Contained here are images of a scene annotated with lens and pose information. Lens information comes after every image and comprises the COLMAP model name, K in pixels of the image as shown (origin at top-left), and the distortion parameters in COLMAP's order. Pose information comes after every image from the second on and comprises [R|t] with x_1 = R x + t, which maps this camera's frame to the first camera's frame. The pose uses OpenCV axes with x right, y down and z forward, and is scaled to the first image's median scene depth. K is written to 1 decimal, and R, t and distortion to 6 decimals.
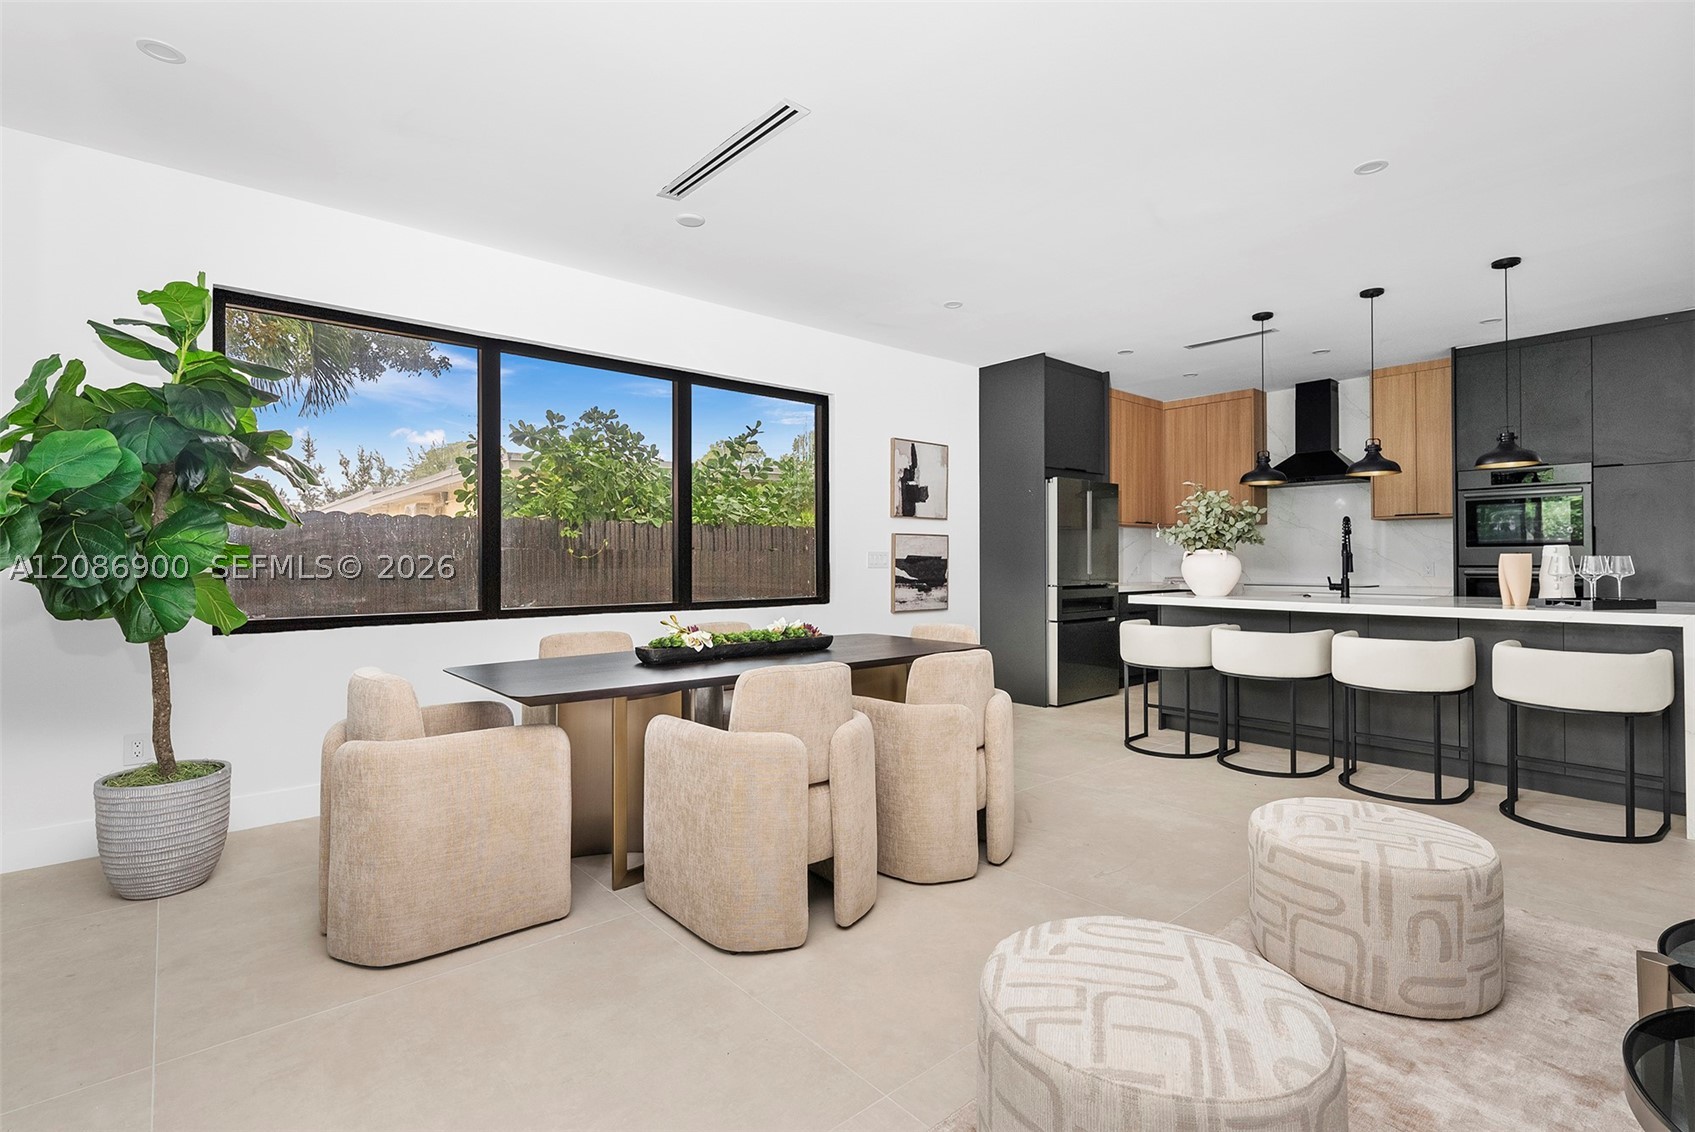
lens RADIAL K [[792.4, 0, 847.5], [0, 792.4, 566.0], [0, 0, 1]] dist [-0.002114, -0.000350]
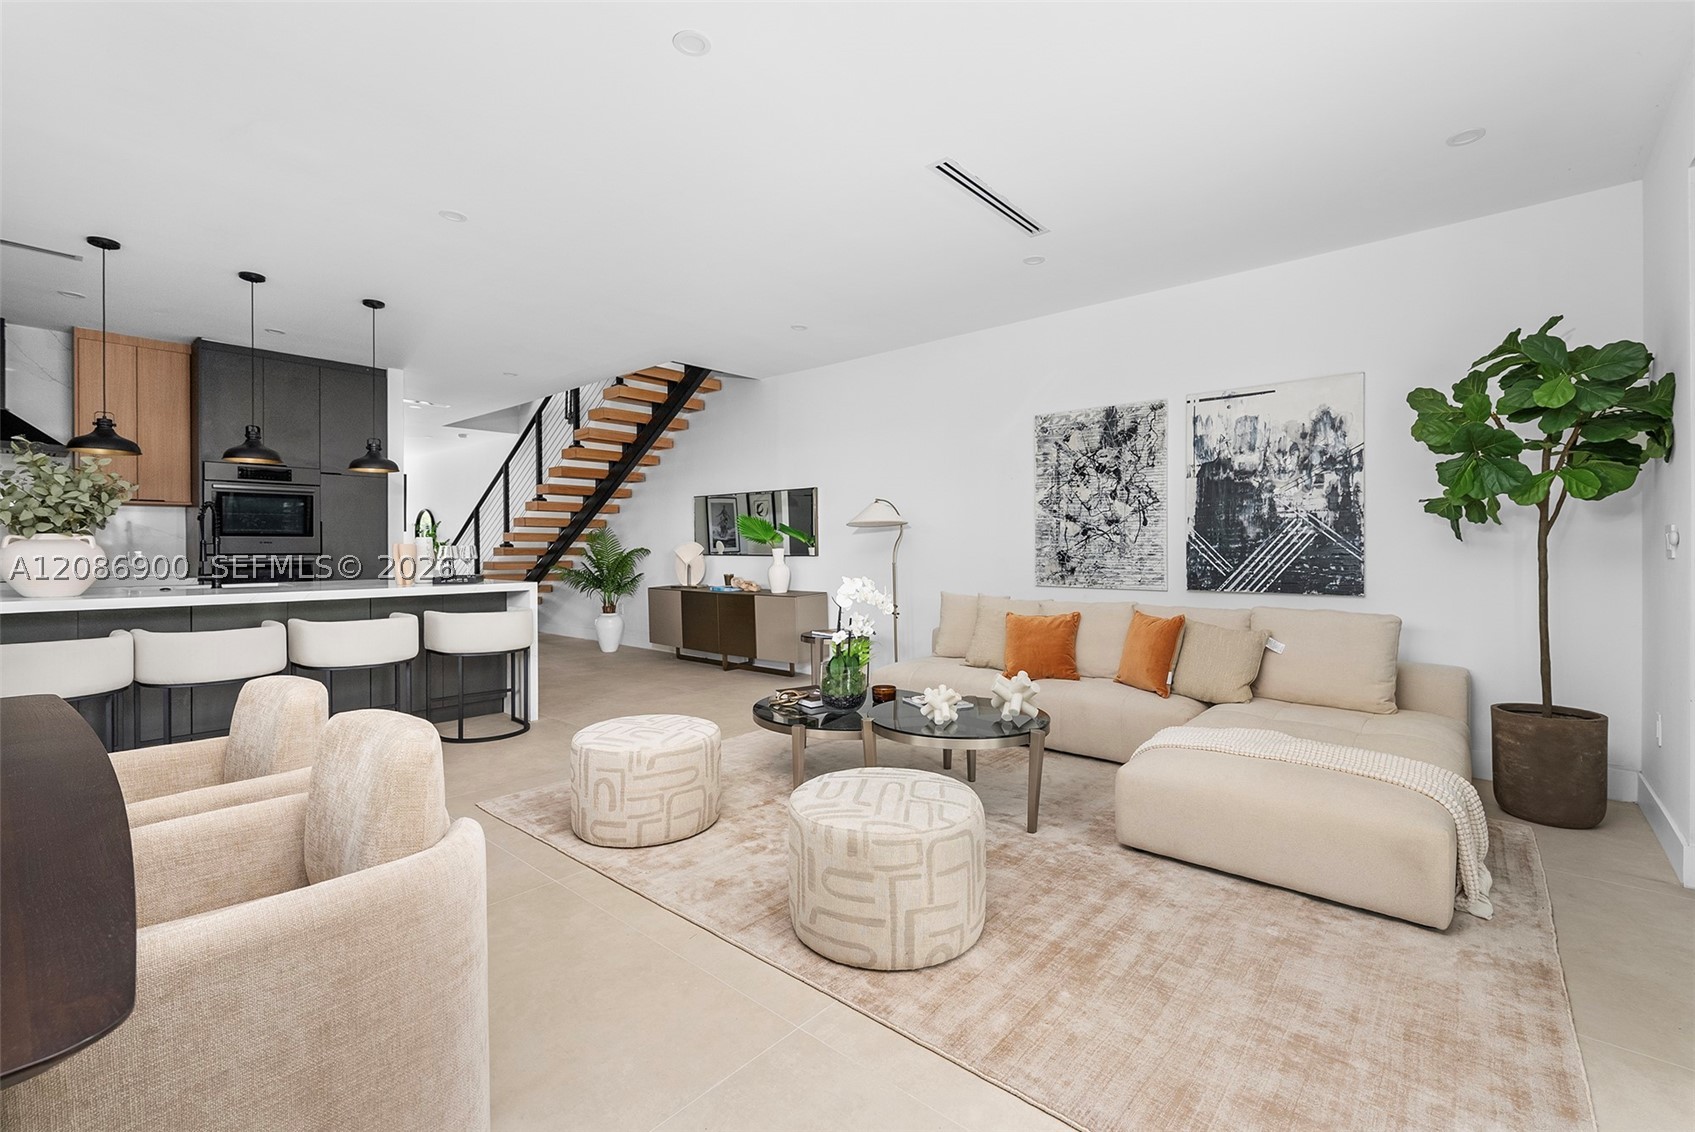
lens RADIAL K [[751.6, 0, 847.5], [0, 751.6, 566.0], [0, 0, 1]] dist [-0.000815, -0.000192]
pose [[-0.130564, -0.019932, 0.991240, -0.347604], [0.008651, 0.999737, 0.021242, 0.000722], [-0.991402, 0.011349, -0.130357, 0.369758]]
